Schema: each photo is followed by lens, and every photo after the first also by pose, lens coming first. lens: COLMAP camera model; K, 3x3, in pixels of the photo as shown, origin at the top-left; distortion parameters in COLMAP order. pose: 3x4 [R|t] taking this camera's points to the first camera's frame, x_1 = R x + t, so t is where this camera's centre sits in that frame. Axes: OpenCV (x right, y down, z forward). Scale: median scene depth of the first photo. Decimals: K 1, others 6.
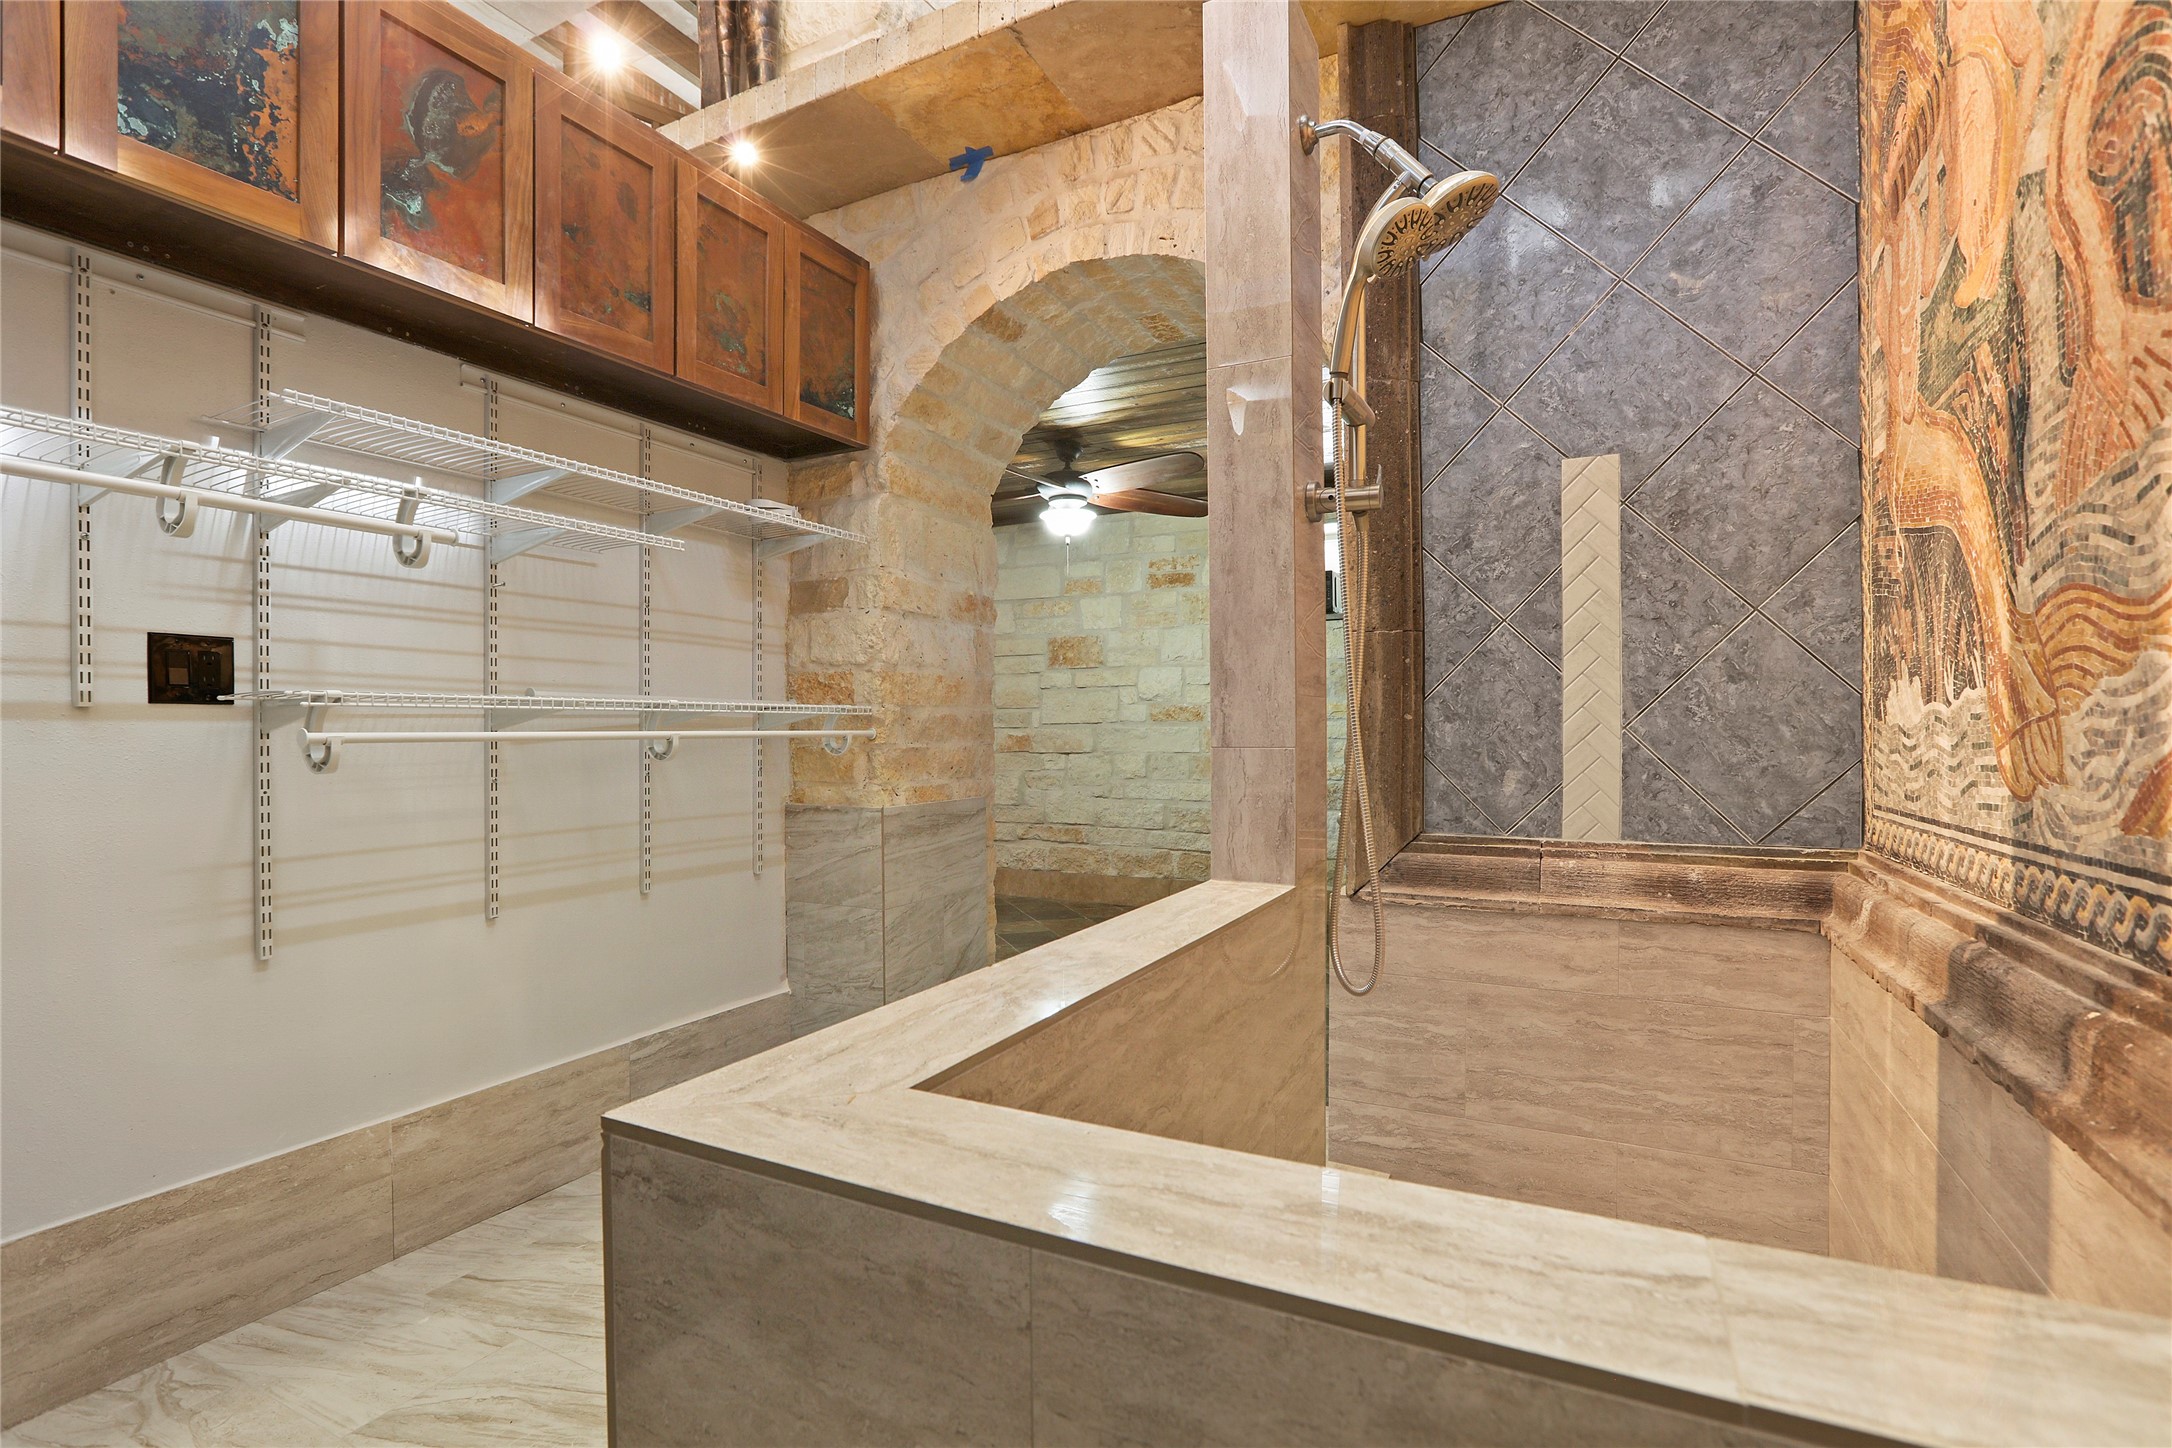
lens RADIAL K [[1015.2, 0, 1079.7], [0, 1015.2, 725.2], [0, 0, 1]] dist [-0.040986, 0.014114]
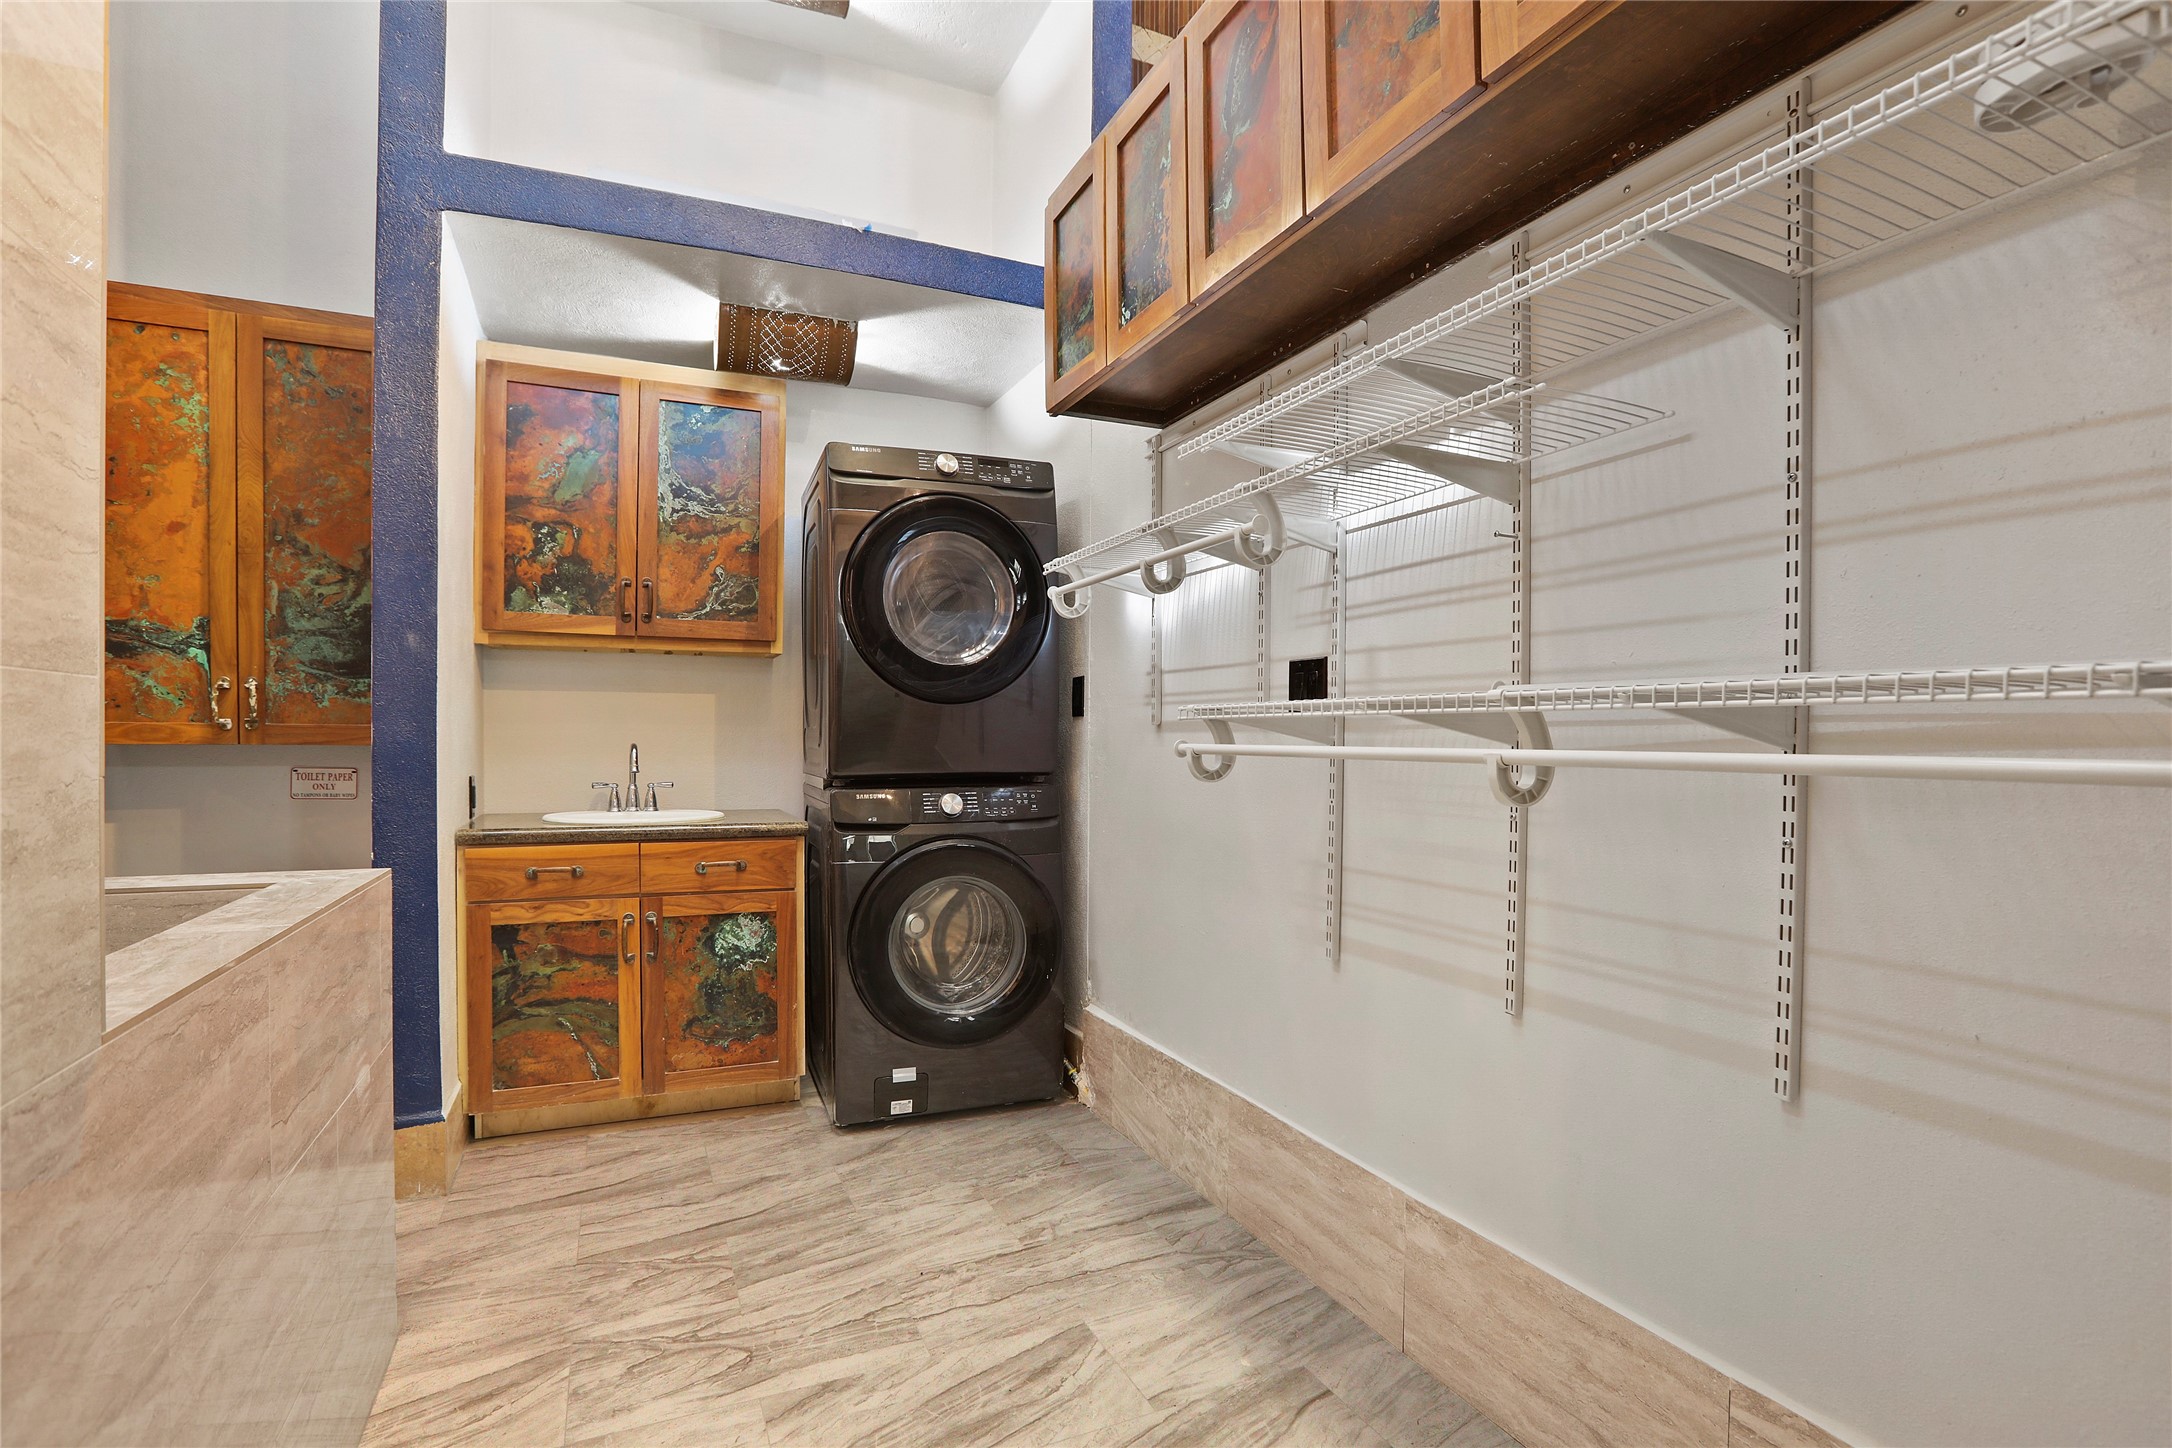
lens RADIAL K [[1060.7, 0, 1086.0], [0, 1060.7, 724.0], [0, 0, 1]] dist [-0.046644, 0.000032]
pose [[-0.639562, 0.001689, -0.768738, 0.196551], [0.008179, 0.999956, -0.004607, -0.009339], [0.768696, -0.009234, -0.639548, 1.477897]]
